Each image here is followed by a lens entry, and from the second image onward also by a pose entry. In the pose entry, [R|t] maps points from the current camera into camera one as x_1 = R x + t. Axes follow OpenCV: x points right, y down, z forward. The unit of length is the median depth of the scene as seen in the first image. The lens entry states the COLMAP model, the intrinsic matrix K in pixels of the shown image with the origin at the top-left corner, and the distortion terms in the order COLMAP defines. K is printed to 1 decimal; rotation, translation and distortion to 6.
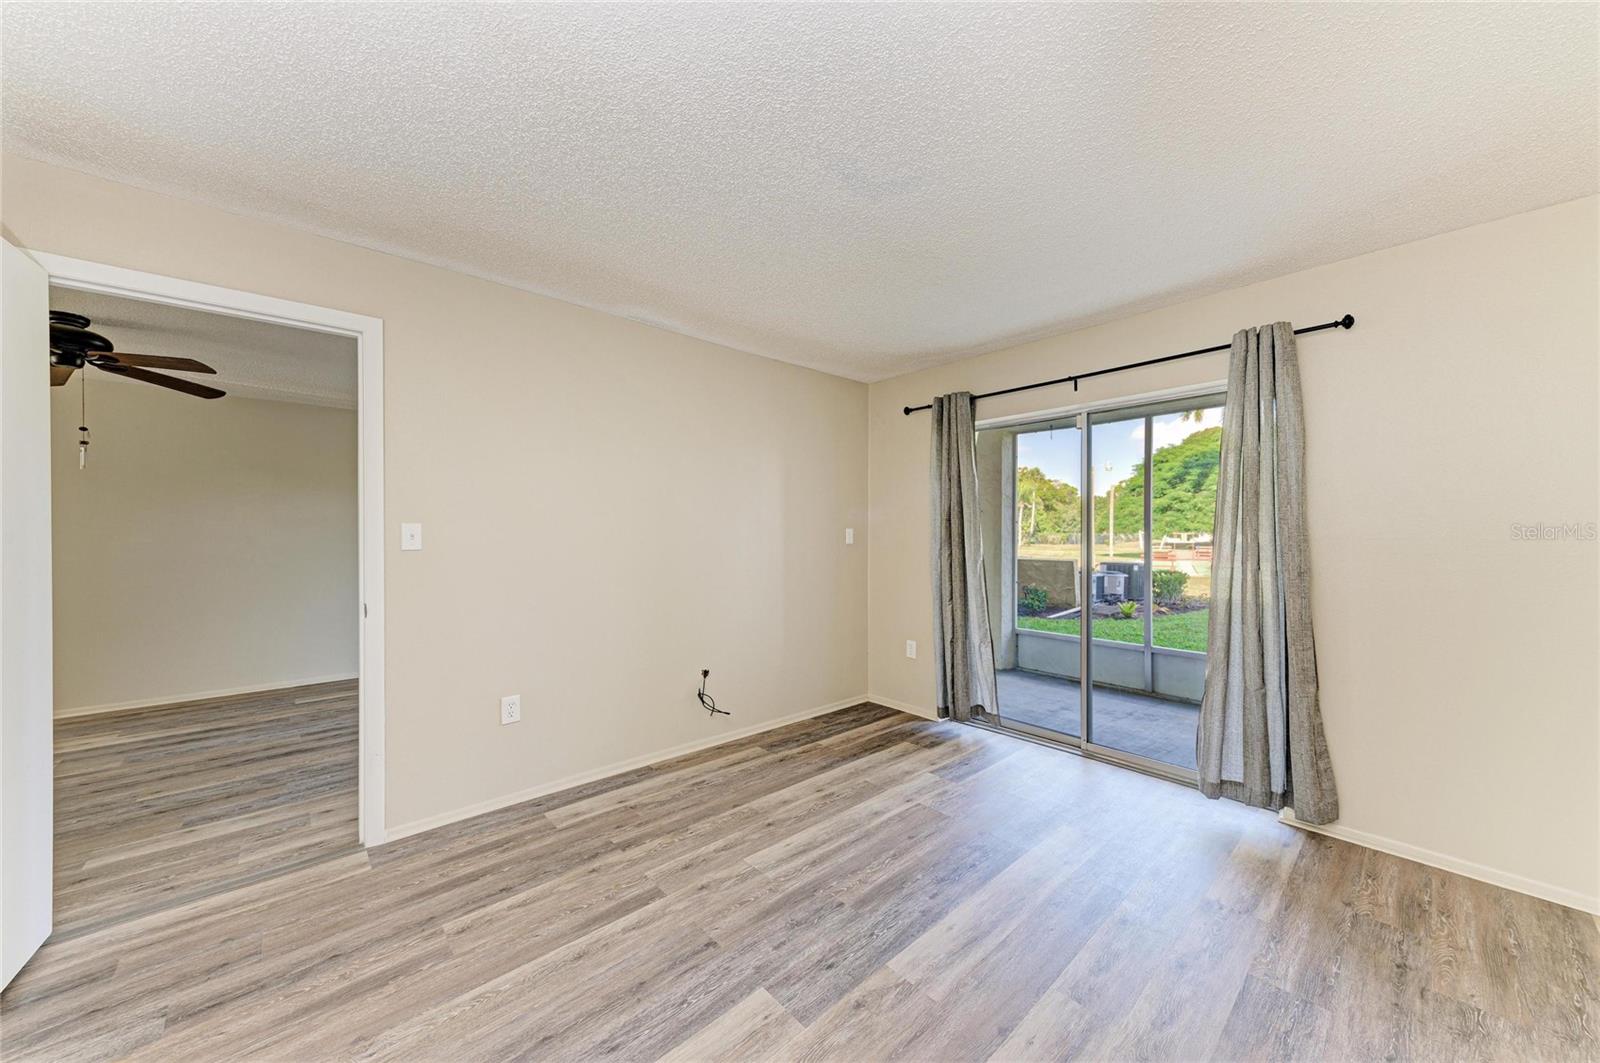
lens RADIAL K [[565.4, 0, 800.0], [0, 565.4, 531.5], [0, 0, 1]] dist [0.017444, -0.006591]
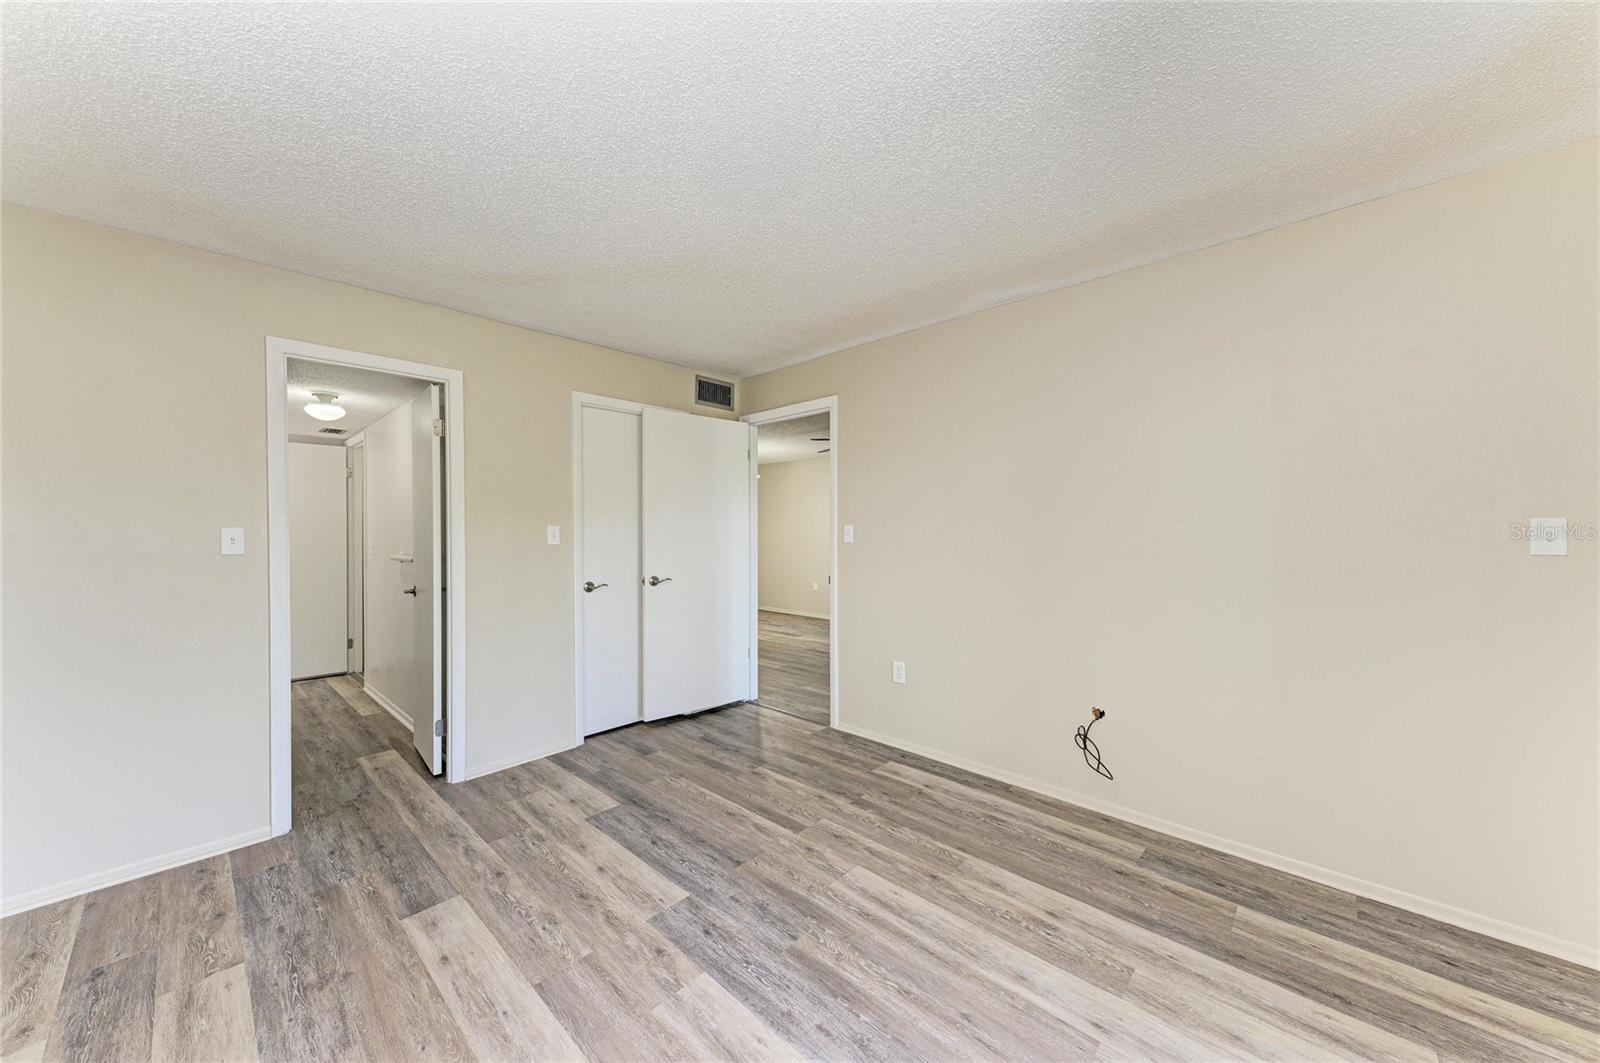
lens RADIAL K [[565.4, 0, 800.0], [0, 565.4, 531.5], [0, 0, 1]] dist [0.017444, -0.006591]
pose [[0.085915, 0.001625, -0.996301, 0.795752], [0.005021, 0.999985, 0.002064, 0.000640], [0.996290, -0.005180, 0.085906, 0.756063]]
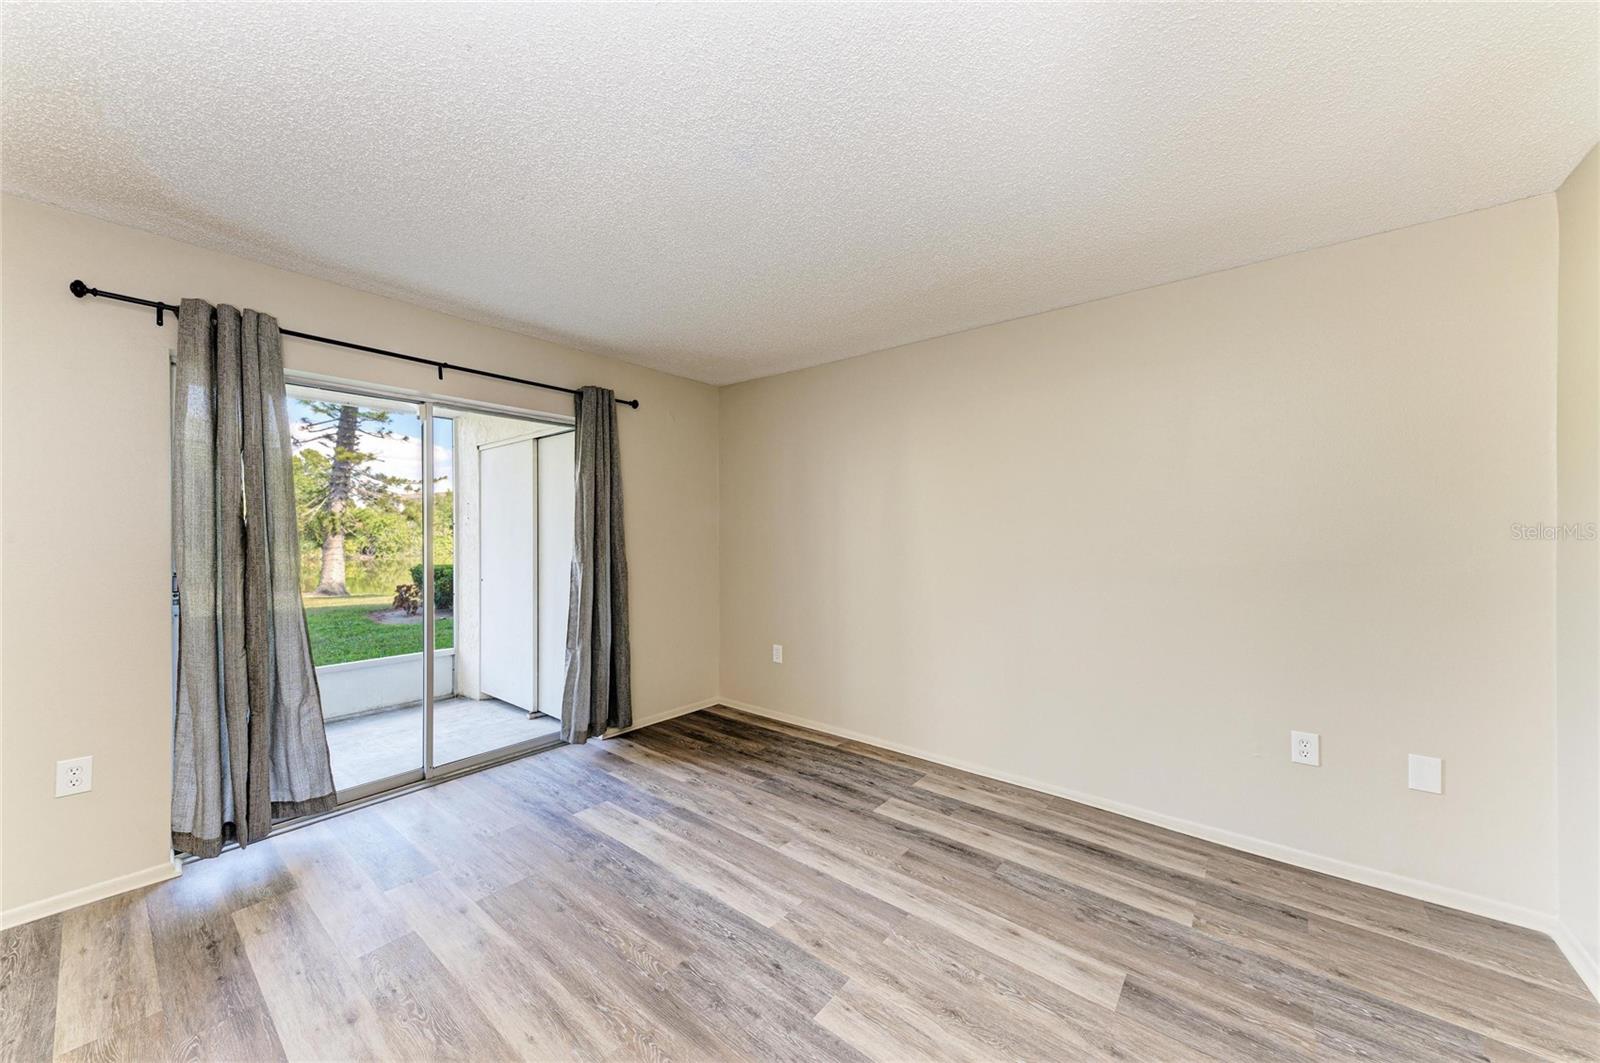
lens RADIAL K [[565.4, 0, 800.0], [0, 565.4, 531.5], [0, 0, 1]] dist [0.017444, -0.006591]
pose [[-0.157402, 0.005130, 0.987521, -0.665589], [-0.001119, 0.999985, -0.005373, -0.002733], [-0.987534, -0.001951, -0.157394, 0.779420]]
